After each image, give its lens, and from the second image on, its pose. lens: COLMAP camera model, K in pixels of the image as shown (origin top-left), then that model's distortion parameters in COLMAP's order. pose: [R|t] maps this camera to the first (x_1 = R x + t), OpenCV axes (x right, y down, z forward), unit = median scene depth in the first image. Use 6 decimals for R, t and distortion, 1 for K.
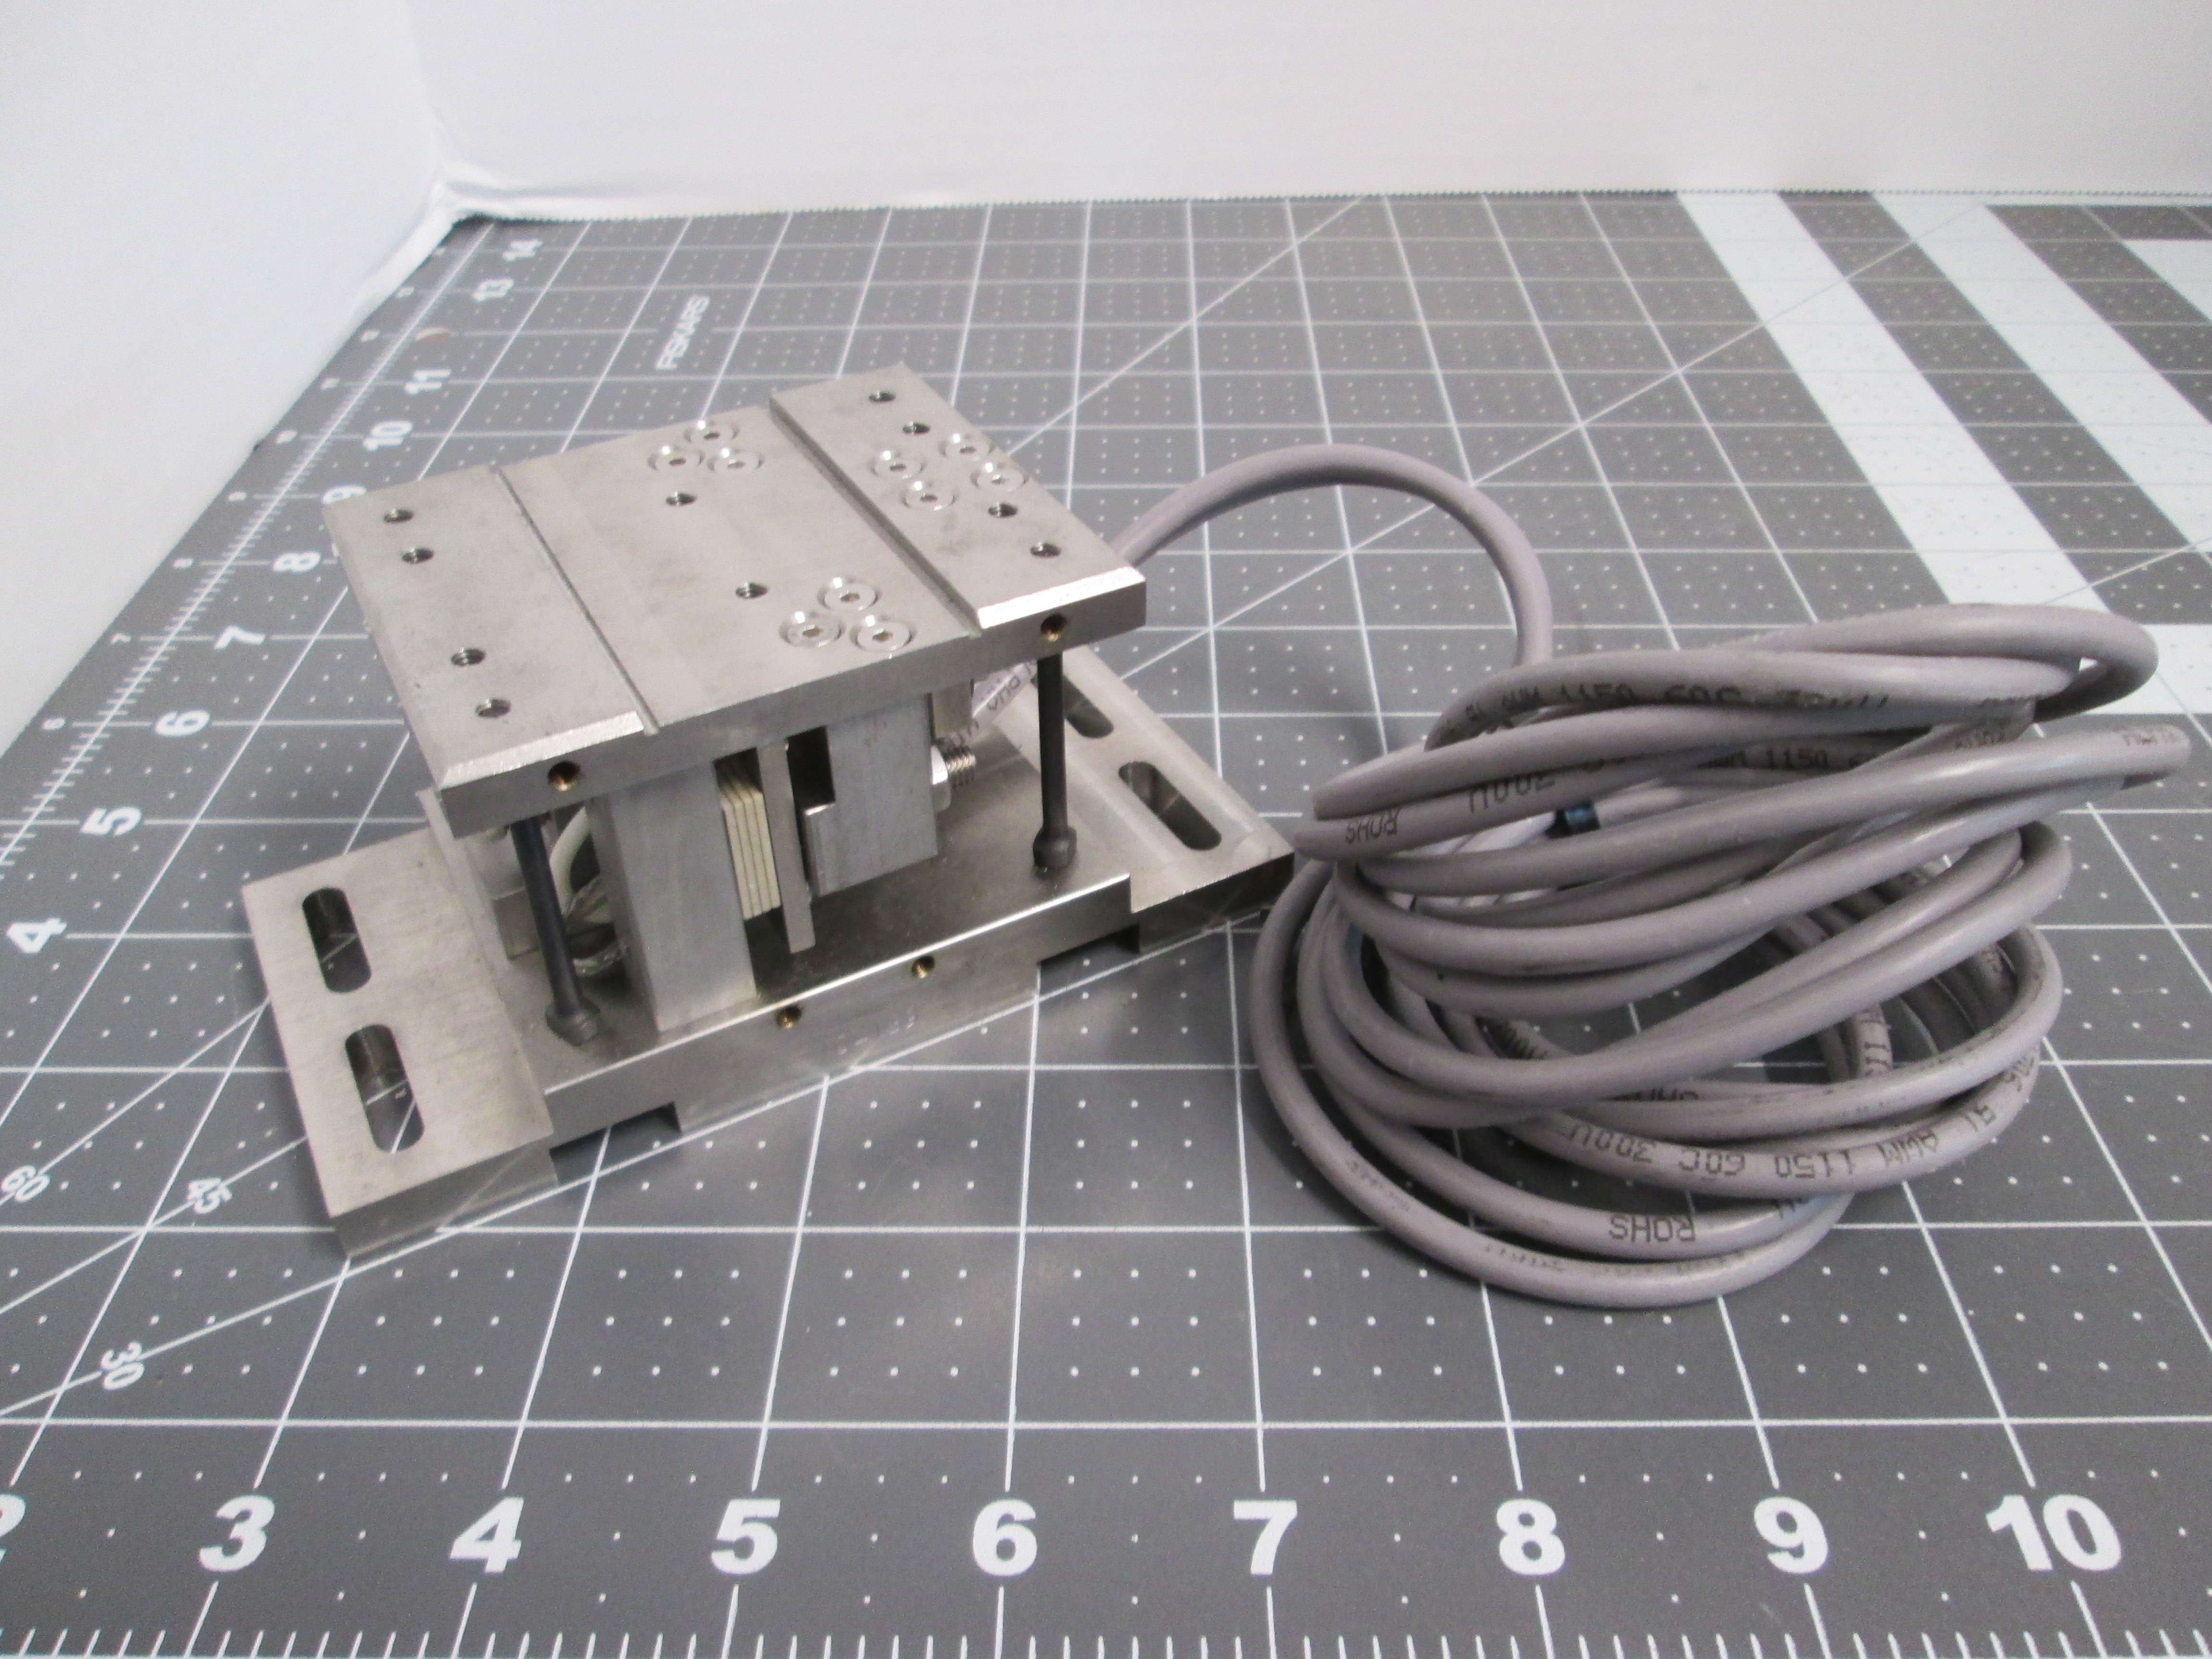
lens RADIAL K [[1787.9, 0, 1092.0], [0, 1787.9, 830.4], [0, 0, 1]] dist [-0.055133, 0.037686]
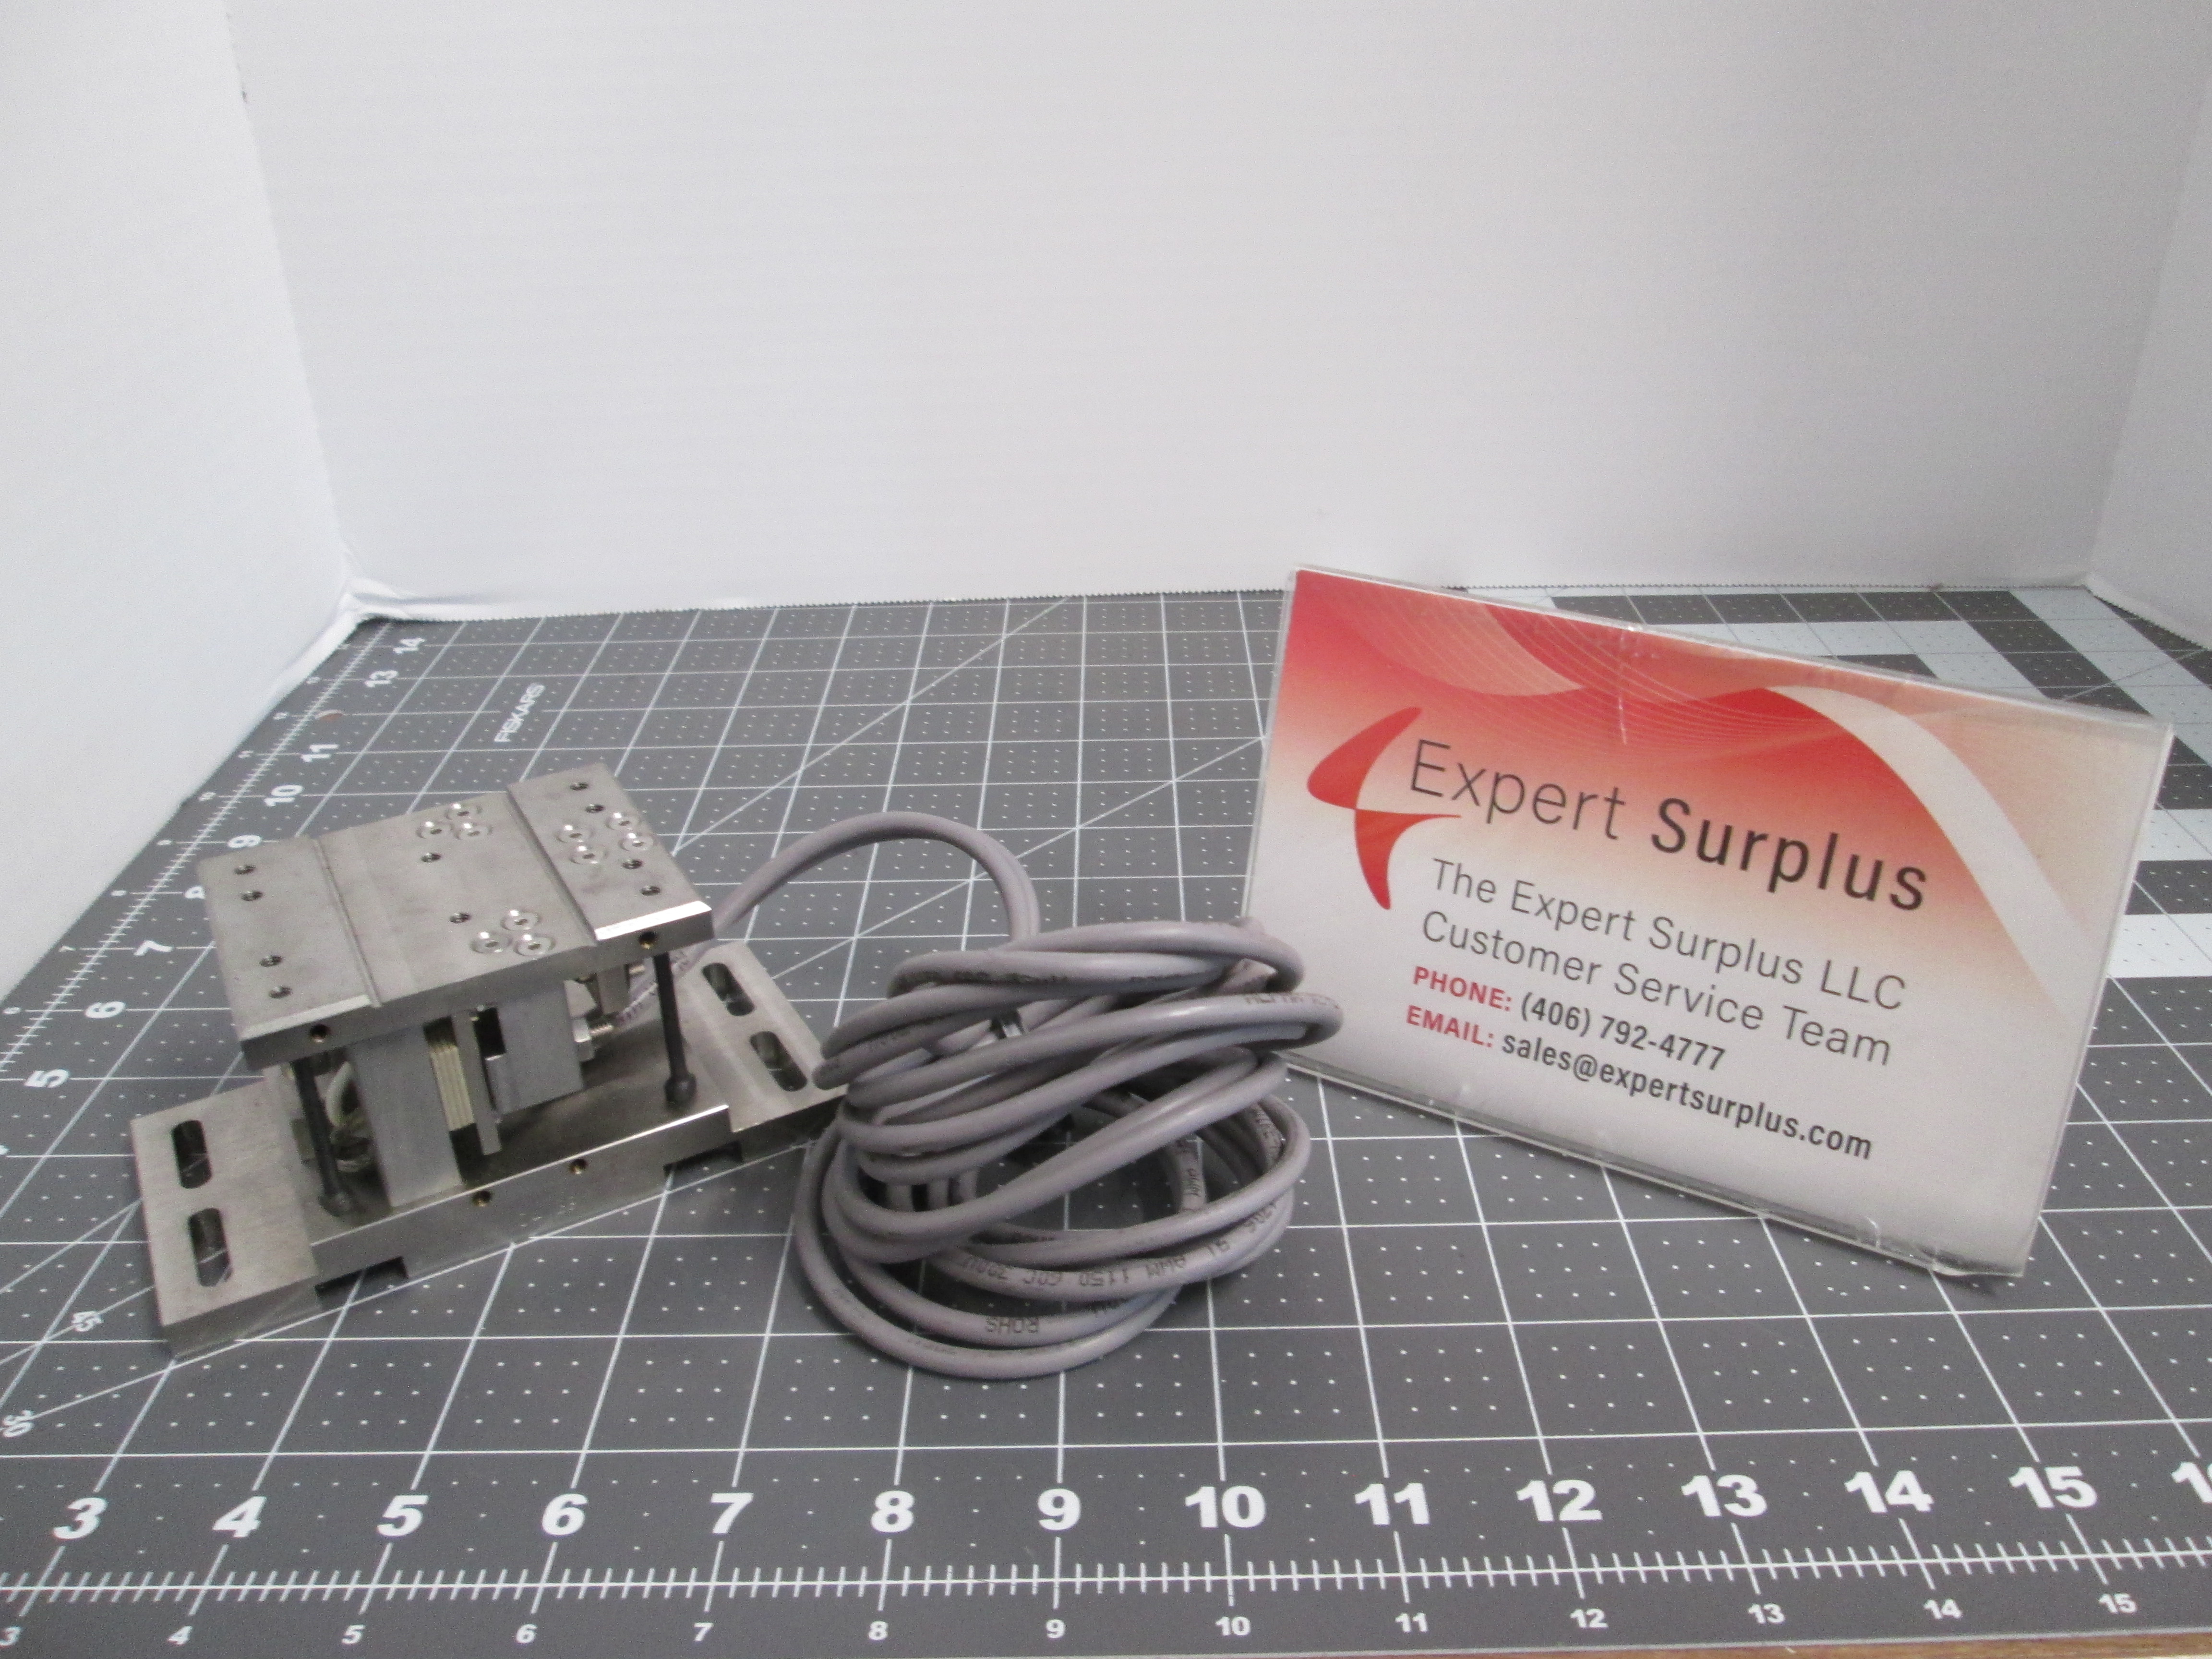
lens RADIAL K [[1787.9, 0, 1060.3], [0, 1787.9, 834.4], [0, 0, 1]] dist [-0.055133, 0.037686]
pose [[0.999956, -0.009385, -0.000837, 0.282163], [0.009113, 0.985919, -0.166976, 0.049177], [0.002393, 0.166961, 0.985961, -0.459855]]
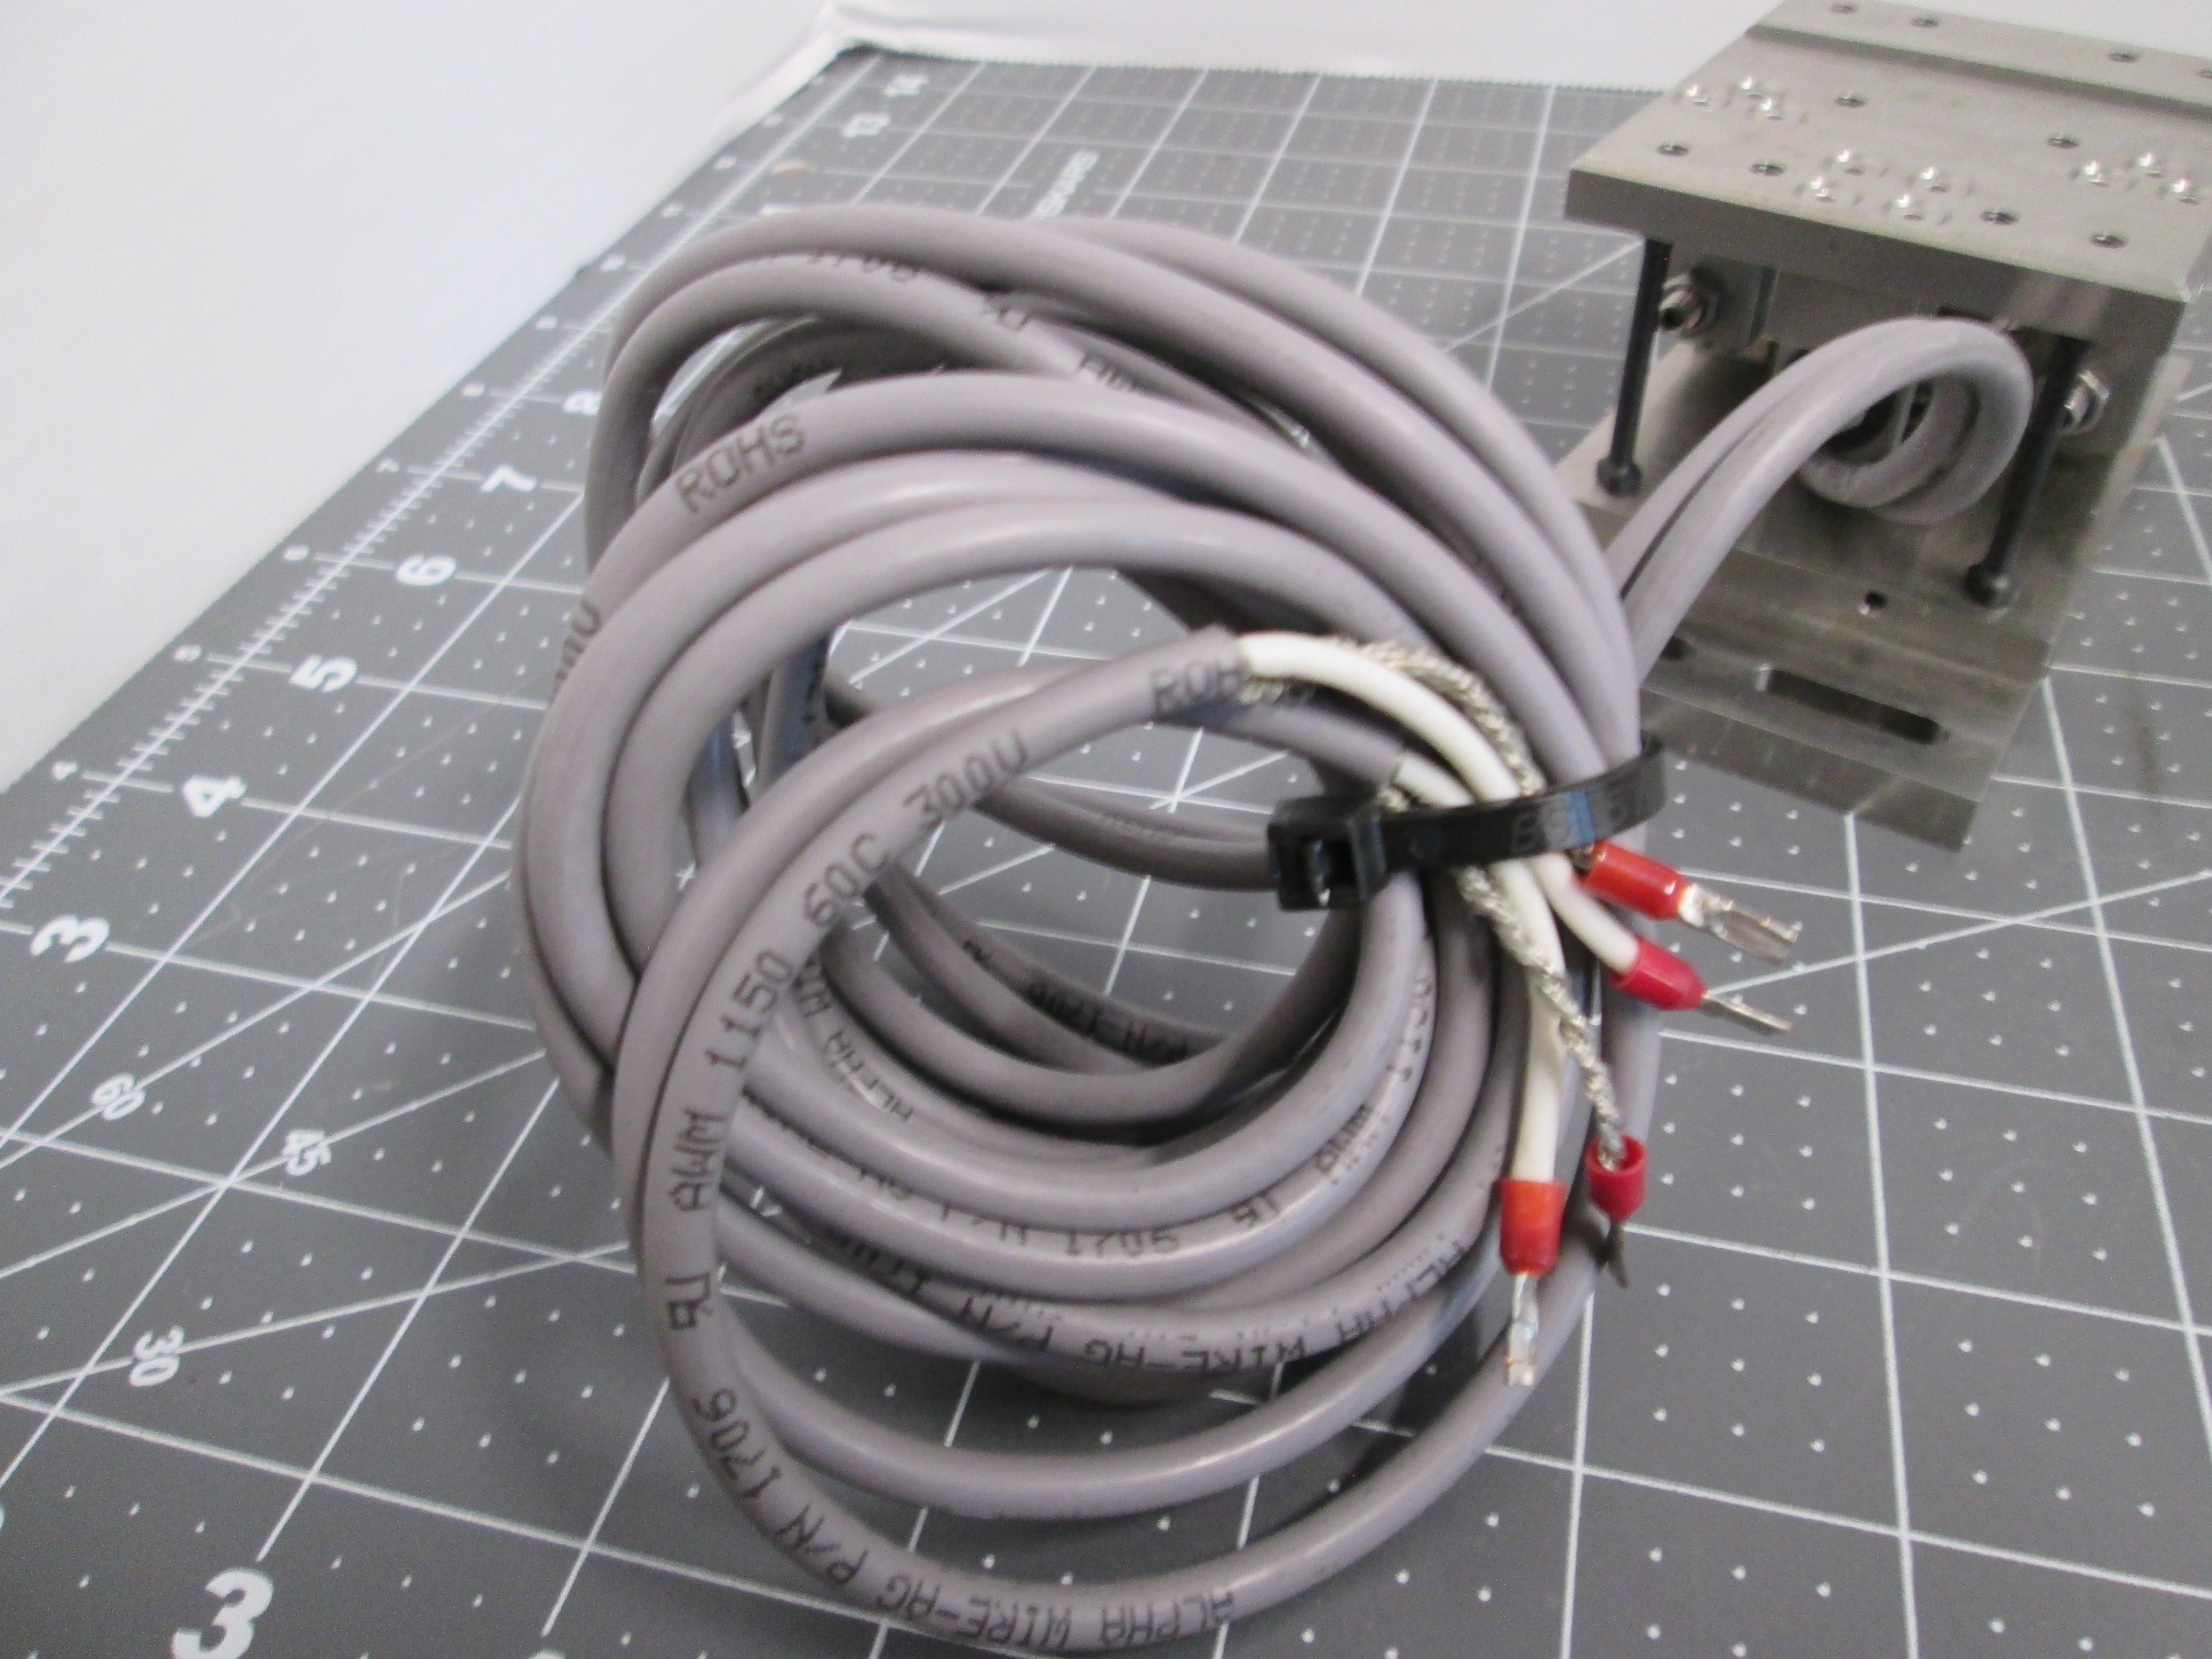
lens RADIAL K [[1787.9, 0, 1105.0], [0, 1787.9, 842.3], [0, 0, 1]] dist [-0.055133, 0.037686]
pose [[0.972350, 0.151860, -0.177410, -0.008978], [-0.142411, 0.987677, 0.064906, -0.038522], [0.185081, -0.037846, 0.981994, 0.222992]]
